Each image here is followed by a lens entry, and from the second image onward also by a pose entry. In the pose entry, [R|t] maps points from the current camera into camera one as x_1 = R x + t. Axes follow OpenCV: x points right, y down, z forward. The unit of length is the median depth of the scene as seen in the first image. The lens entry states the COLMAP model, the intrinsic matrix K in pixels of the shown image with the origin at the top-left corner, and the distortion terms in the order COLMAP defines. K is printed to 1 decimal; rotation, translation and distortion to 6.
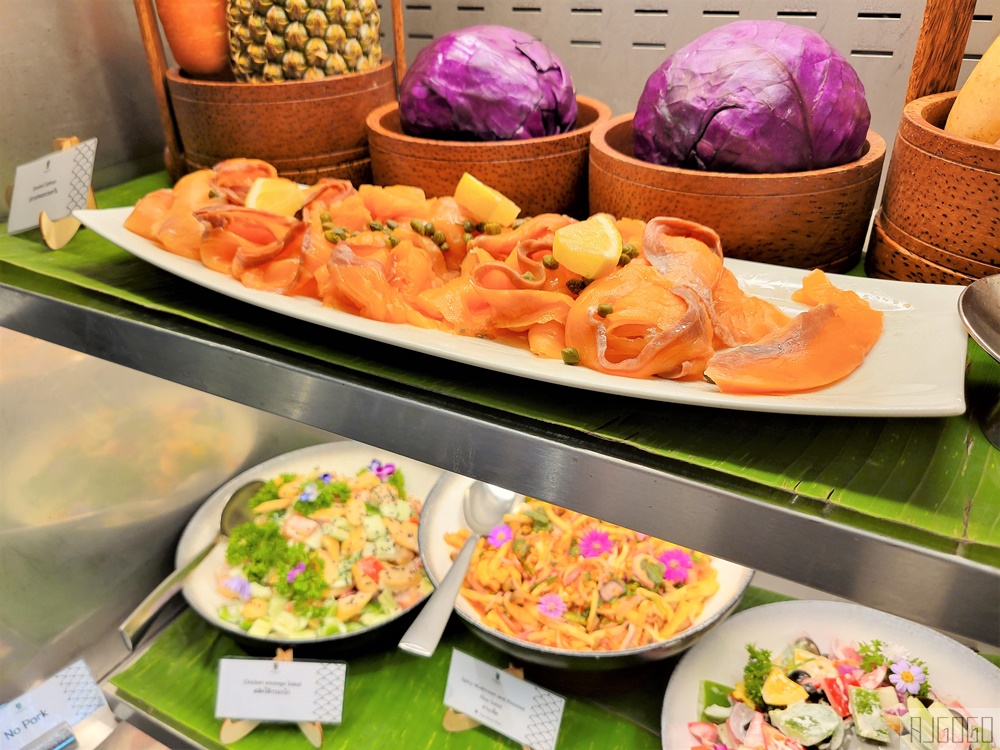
lens RADIAL K [[789.3, 0, 501.3], [0, 789.3, 375.2], [0, 0, 1]] dist [0.009958, -0.000114]
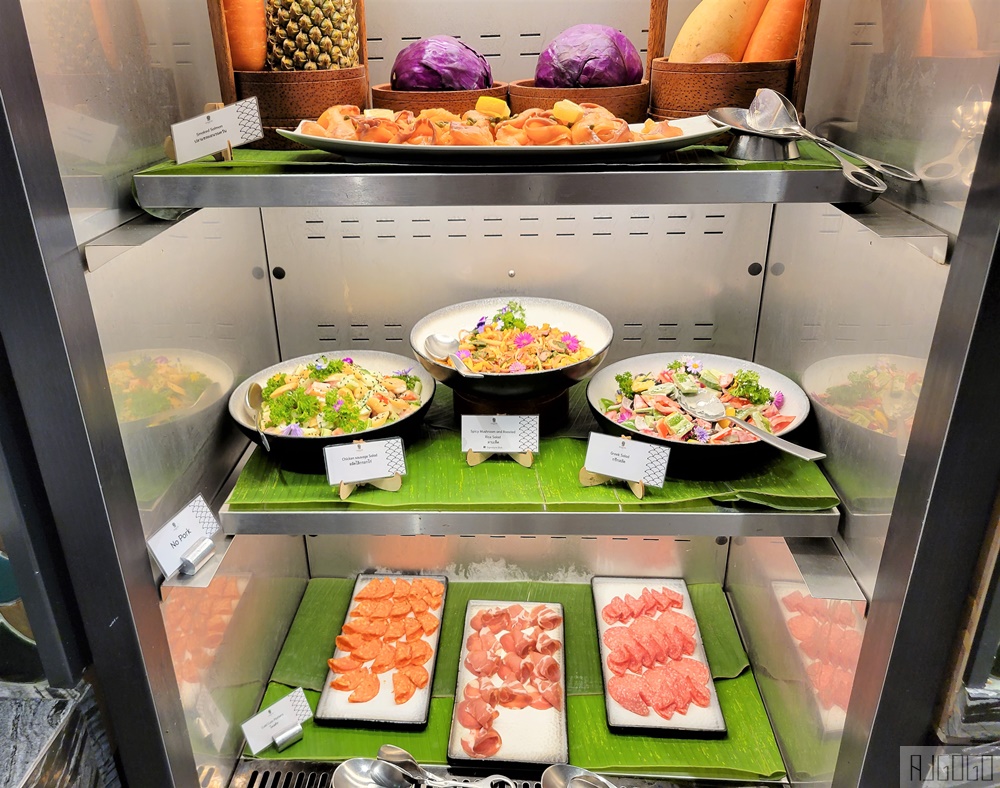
lens RADIAL K [[816.0, 0, 477.7], [0, 816.0, 398.0], [0, 0, 1]] dist [0.035562, 0.007536]
pose [[0.904168, -0.177219, 0.388682, -0.794880], [0.212674, 0.975854, -0.049794, 0.474020], [-0.370473, 0.127684, 0.920025, -0.654526]]
